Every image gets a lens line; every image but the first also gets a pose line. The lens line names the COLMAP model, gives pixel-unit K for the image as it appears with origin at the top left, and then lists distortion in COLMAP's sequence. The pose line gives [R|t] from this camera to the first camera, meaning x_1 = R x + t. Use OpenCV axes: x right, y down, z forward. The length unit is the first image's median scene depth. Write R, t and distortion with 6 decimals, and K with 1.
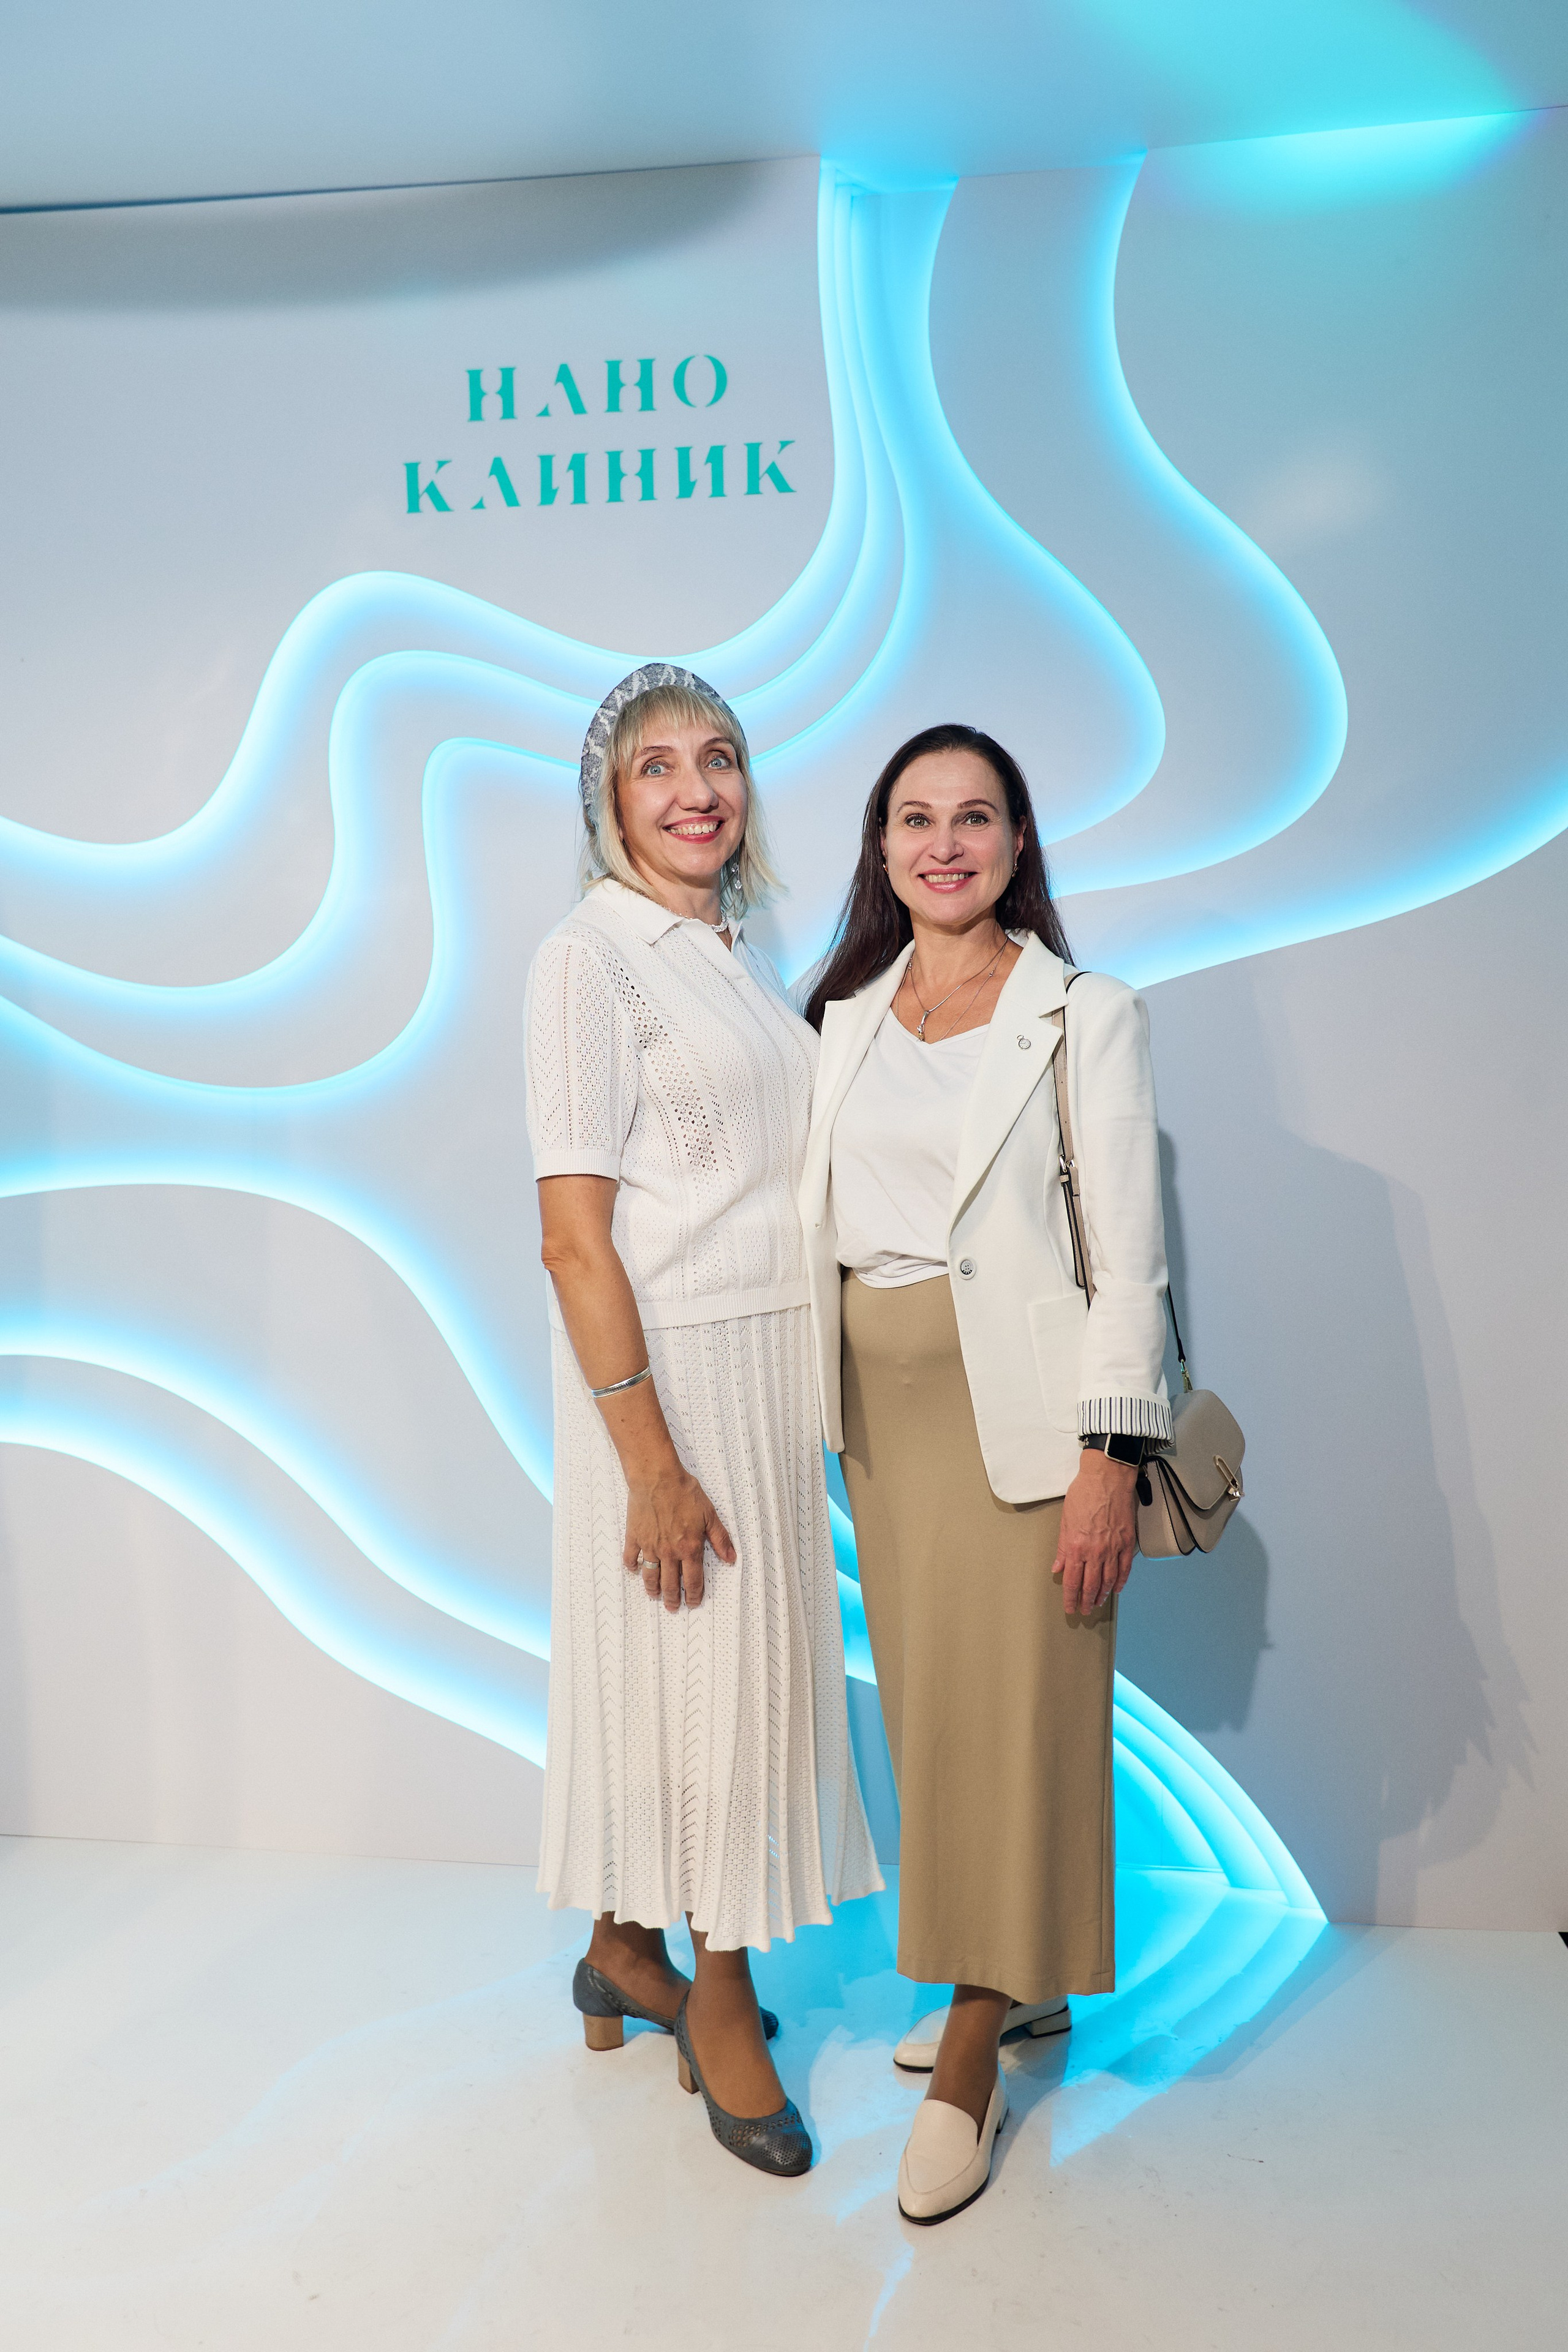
lens RADIAL K [[1772.5, 0, 767.1], [0, 1772.5, 1187.2], [0, 0, 1]] dist [0.000099, 0.028235]
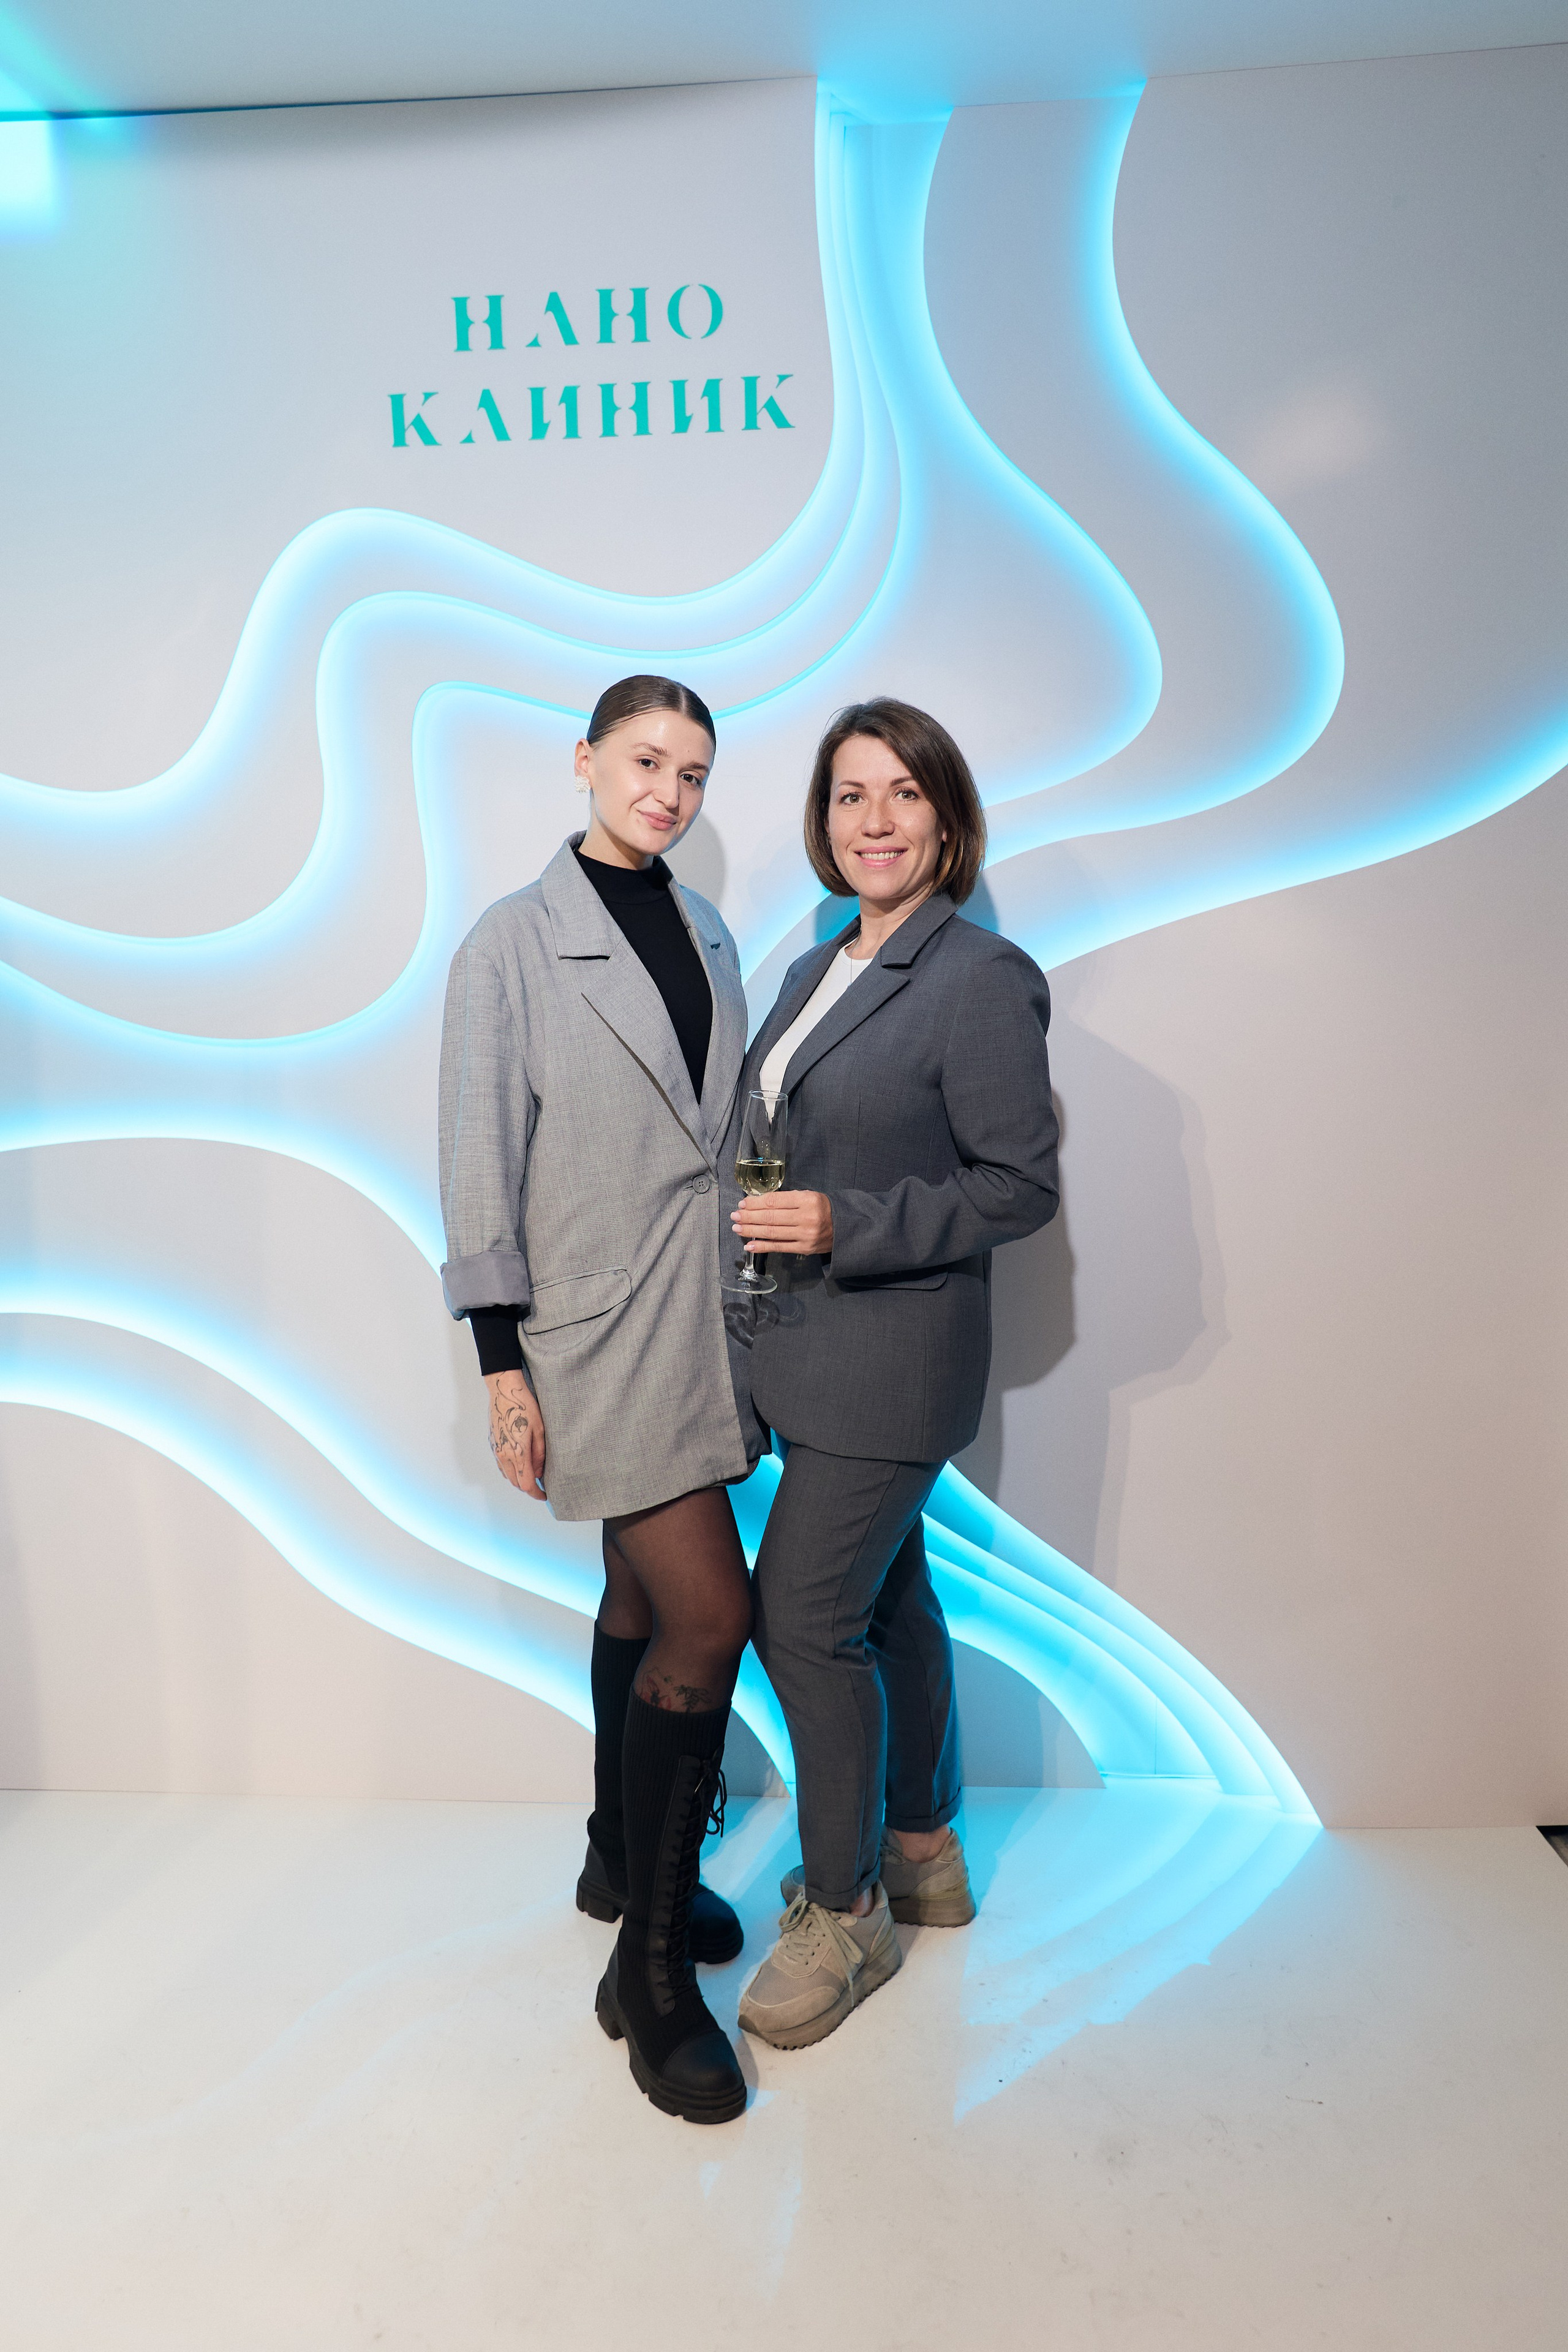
lens RADIAL K [[1510.8, 0, 767.3], [0, 1510.8, 1174.2], [0, 0, 1]] dist [-0.021503, 0.023893]
pose [[0.997443, -0.018341, 0.069075, -0.063353], [0.015491, 0.999016, 0.041562, -0.012591], [-0.069770, -0.040386, 0.996745, 0.149249]]
